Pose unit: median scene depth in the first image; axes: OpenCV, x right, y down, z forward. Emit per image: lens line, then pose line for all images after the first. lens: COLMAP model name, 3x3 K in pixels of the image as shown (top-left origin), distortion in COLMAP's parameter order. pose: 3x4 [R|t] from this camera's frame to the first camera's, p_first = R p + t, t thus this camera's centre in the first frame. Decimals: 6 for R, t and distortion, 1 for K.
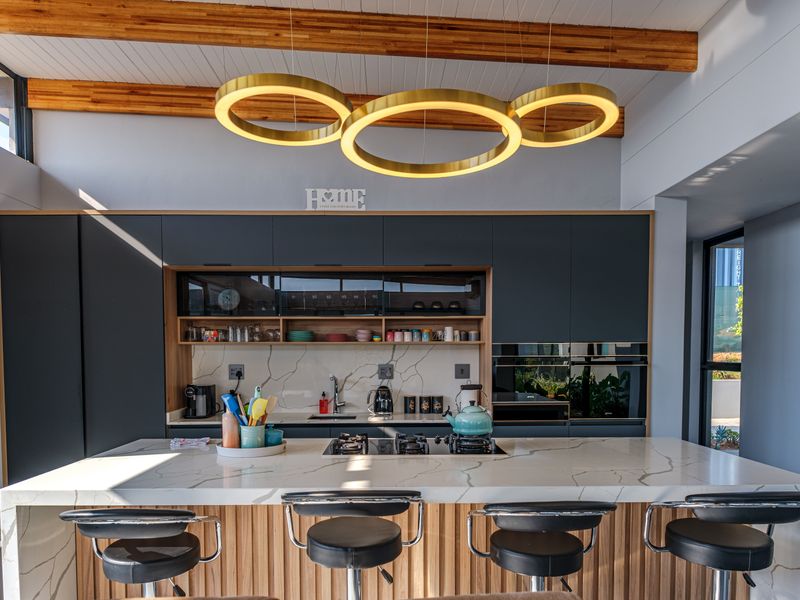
lens RADIAL K [[574.2, 0, 397.9], [0, 574.2, 377.6], [0, 0, 1]] dist [-0.001573, 0.007151]
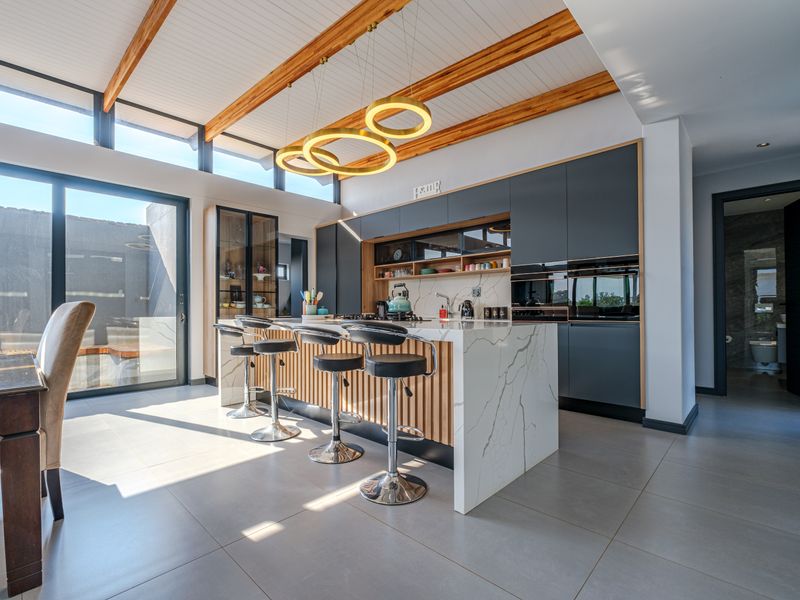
lens RADIAL K [[385.1, 0, 392.2], [0, 385.1, 302.9], [0, 0, 1]] dist [0.003865, 0.000477]
pose [[0.698887, -0.012863, -0.715117, 0.585159], [-0.031158, 0.998342, -0.048409, 0.080070], [0.714553, 0.056114, 0.697327, 0.120487]]
